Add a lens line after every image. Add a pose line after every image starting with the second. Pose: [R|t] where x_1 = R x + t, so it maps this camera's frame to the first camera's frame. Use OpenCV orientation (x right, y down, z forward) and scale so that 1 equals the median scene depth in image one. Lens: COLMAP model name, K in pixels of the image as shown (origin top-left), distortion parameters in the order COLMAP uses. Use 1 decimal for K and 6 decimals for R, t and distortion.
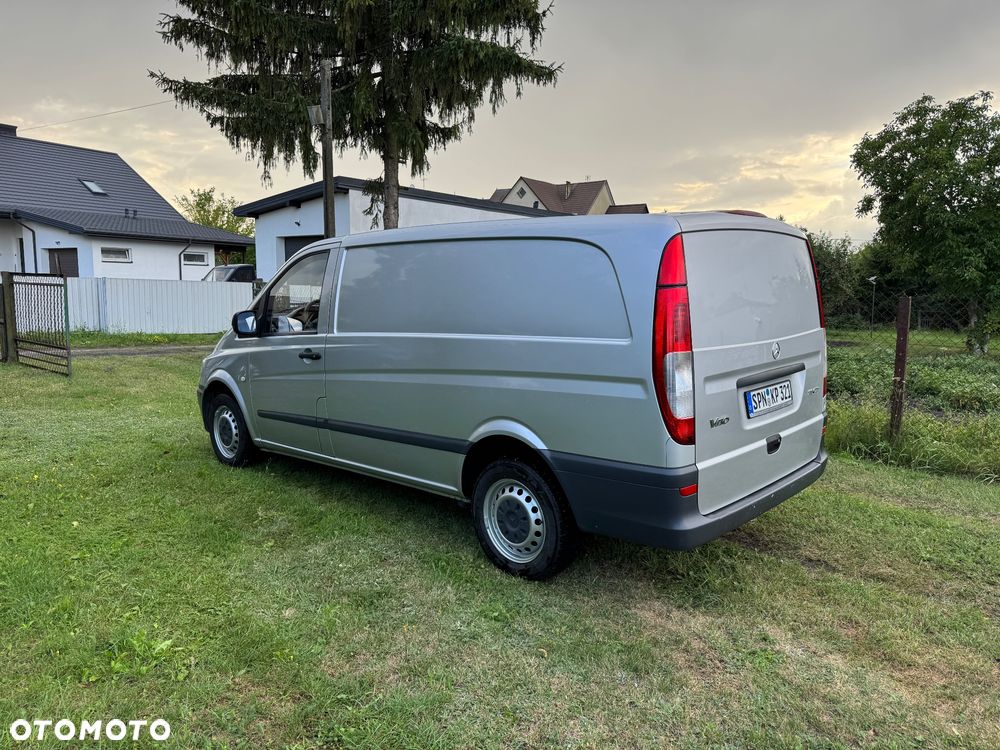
lens RADIAL K [[714.6, 0, 506.8], [0, 714.6, 378.3], [0, 0, 1]] dist [0.013886, -0.027189]
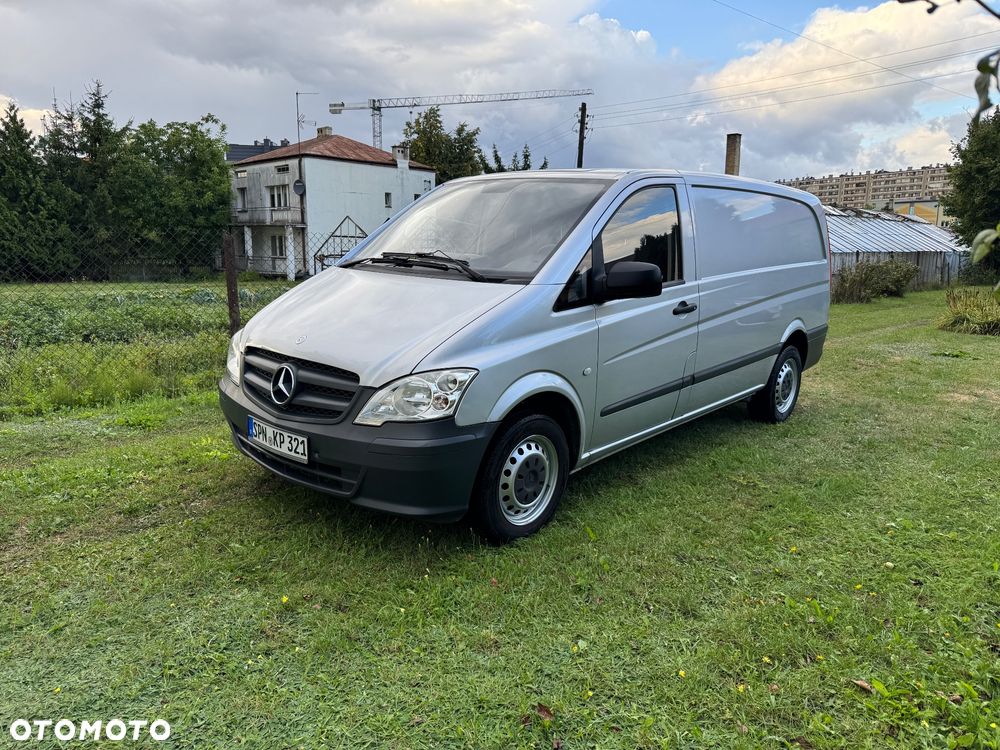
lens RADIAL K [[714.6, 0, 498.5], [0, 714.6, 366.5], [0, 0, 1]] dist [0.013886, -0.027189]
pose [[-0.007470, -0.178865, 0.983845, -1.181591], [0.106398, 0.978146, 0.178636, -0.147918], [-0.994296, 0.106013, 0.011724, 1.271021]]
